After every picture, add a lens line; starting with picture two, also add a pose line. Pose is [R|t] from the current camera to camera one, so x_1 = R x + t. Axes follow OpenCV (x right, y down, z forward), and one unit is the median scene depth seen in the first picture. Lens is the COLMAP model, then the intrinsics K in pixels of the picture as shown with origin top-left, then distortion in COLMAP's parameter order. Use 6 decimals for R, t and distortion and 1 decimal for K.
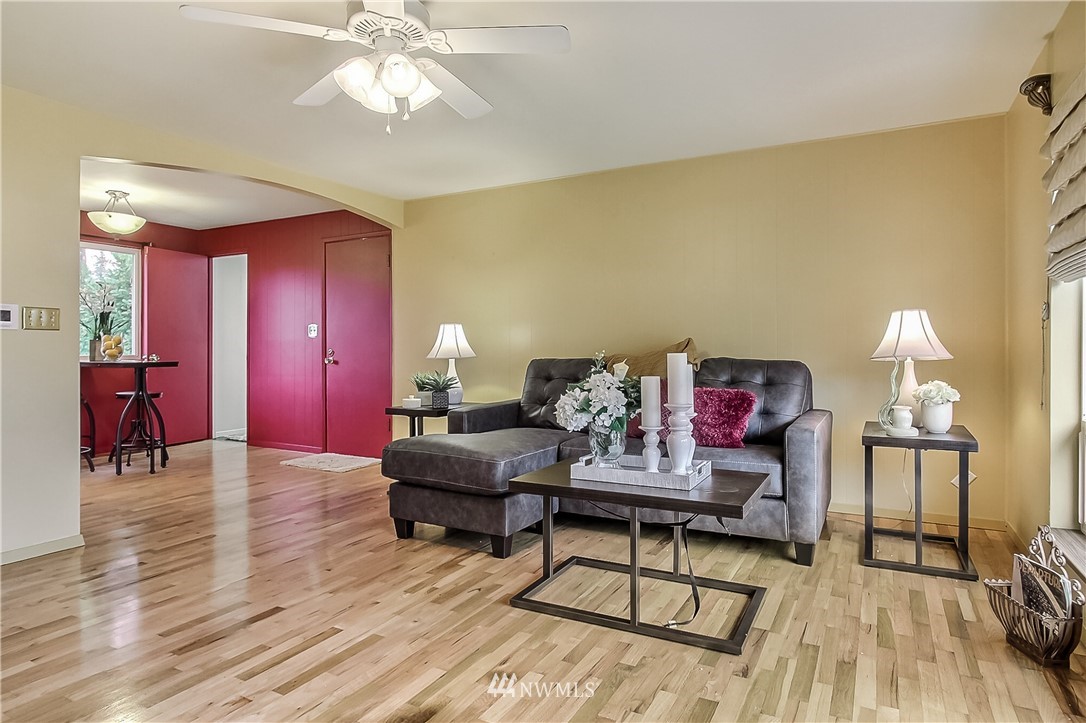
lens RADIAL K [[617.6, 0, 545.3], [0, 617.6, 358.5], [0, 0, 1]] dist [-0.001586, 0.000035]
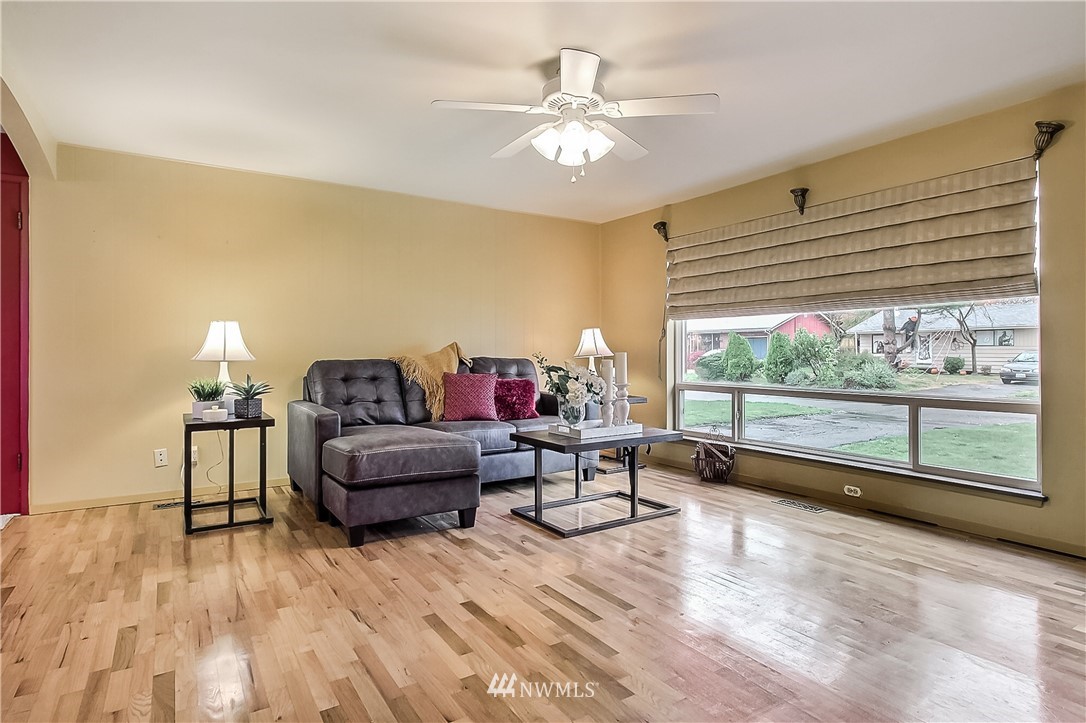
lens RADIAL K [[582.1, 0, 545.4], [0, 582.1, 351.7], [0, 0, 1]] dist [0.000911, 0.000582]
pose [[0.481725, 0.000455, 0.876322, -1.122300], [0.011733, 0.999907, -0.006969, -0.002513], [-0.876244, 0.013639, 0.481675, 0.384091]]
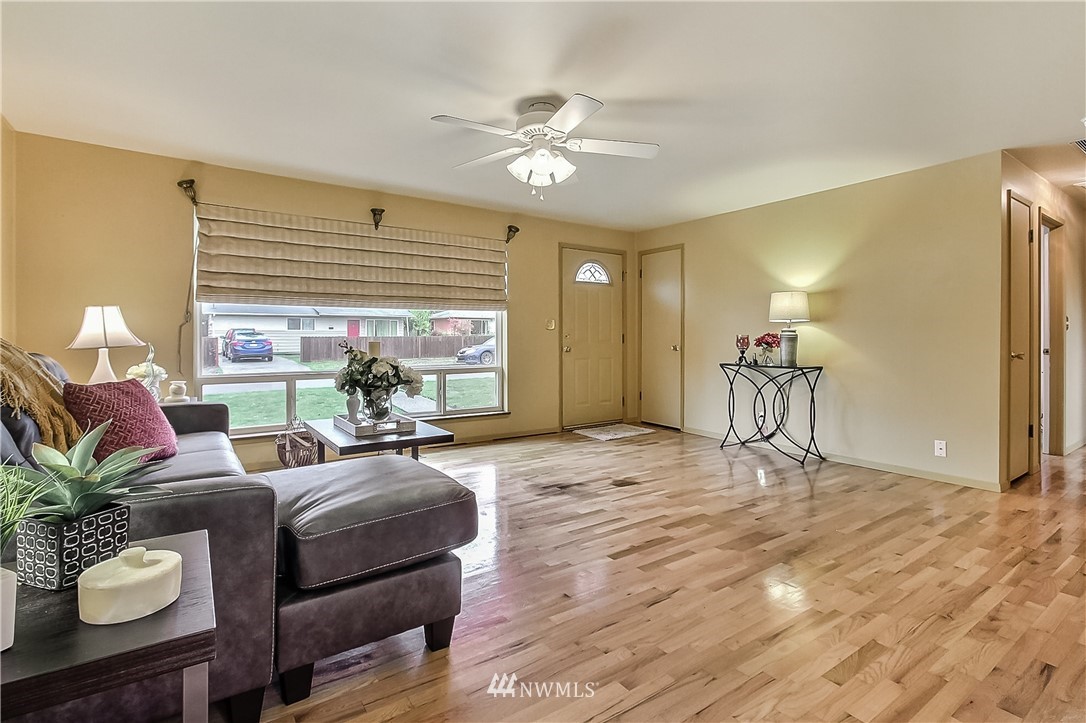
lens RADIAL K [[513.7, 0, 545.6], [0, 513.7, 338.3], [0, 0, 1]] dist [-0.001019, -0.000200]
pose [[-0.888897, 0.002390, 0.458100, -0.713093], [0.007024, 0.999940, 0.008412, -0.020884], [-0.458053, 0.010695, -0.888861, 1.778038]]
